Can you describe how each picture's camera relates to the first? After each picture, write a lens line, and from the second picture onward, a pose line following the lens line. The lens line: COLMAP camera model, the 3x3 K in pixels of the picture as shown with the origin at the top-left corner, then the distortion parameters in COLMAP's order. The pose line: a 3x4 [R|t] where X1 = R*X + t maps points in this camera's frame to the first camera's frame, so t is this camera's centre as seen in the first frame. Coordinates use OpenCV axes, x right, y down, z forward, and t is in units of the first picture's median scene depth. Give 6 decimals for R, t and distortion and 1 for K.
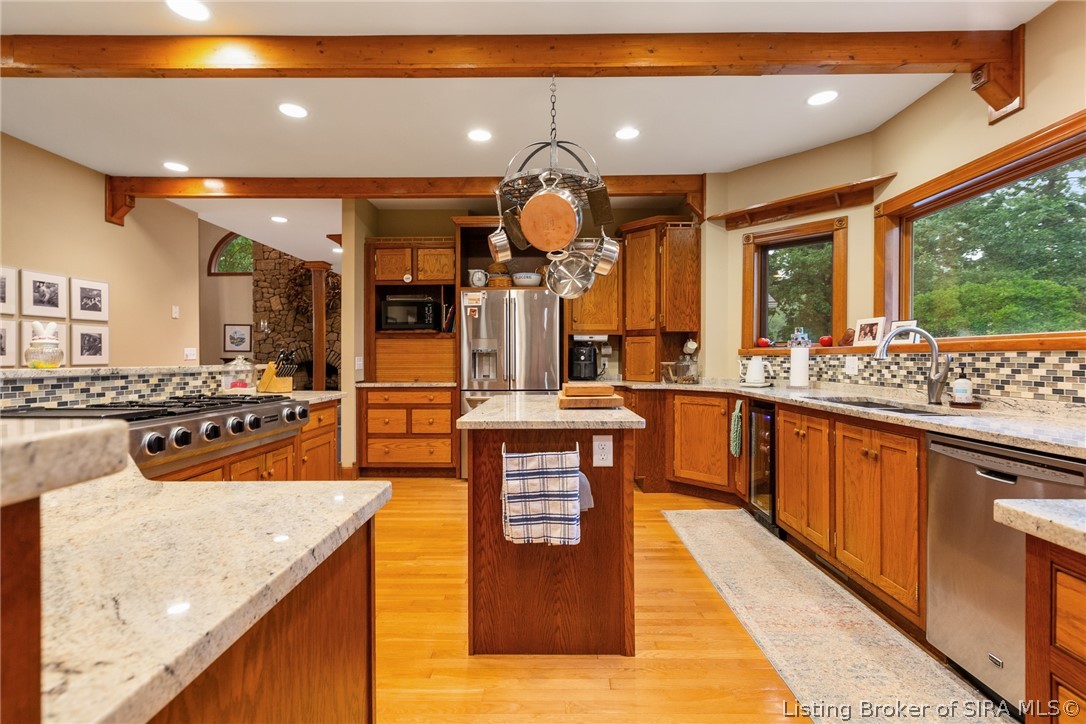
lens RADIAL K [[487.9, 0, 544.1], [0, 487.9, 360.0], [0, 0, 1]] dist [-0.001636, -0.000065]
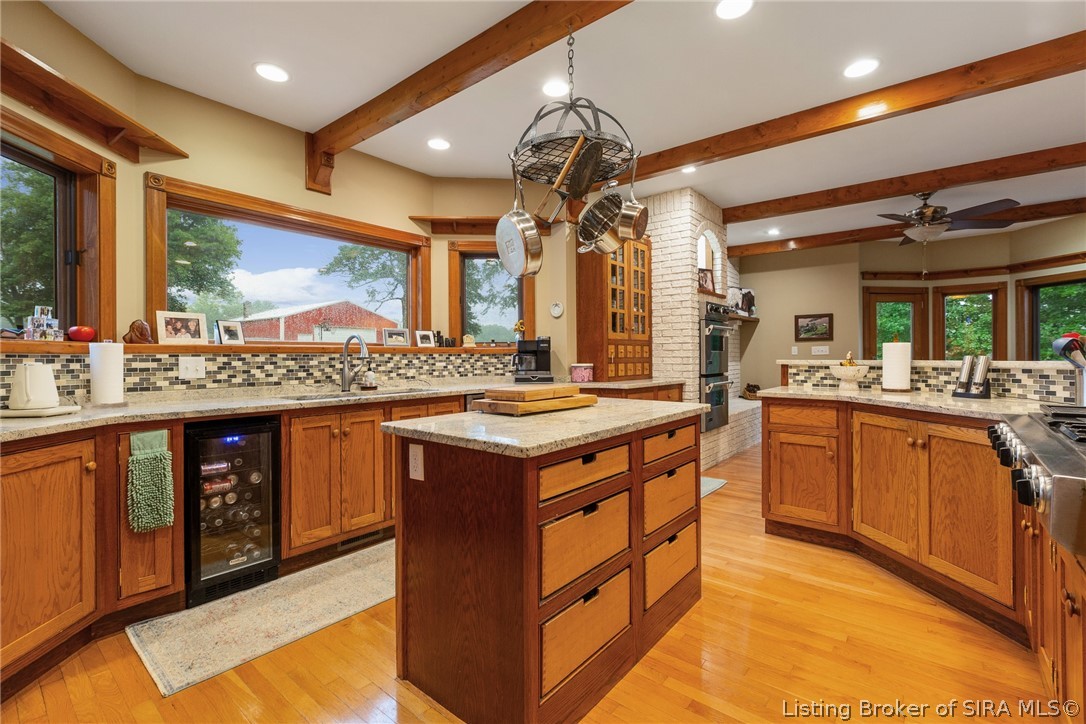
lens RADIAL K [[487.9, 0, 546.7], [0, 487.9, 357.8], [0, 0, 1]] dist [-0.001636, -0.000065]
pose [[-0.775751, 0.001541, 0.631037, -0.398710], [0.007528, 0.999948, 0.006813, -0.007214], [-0.630994, 0.010035, -0.775723, 1.384519]]
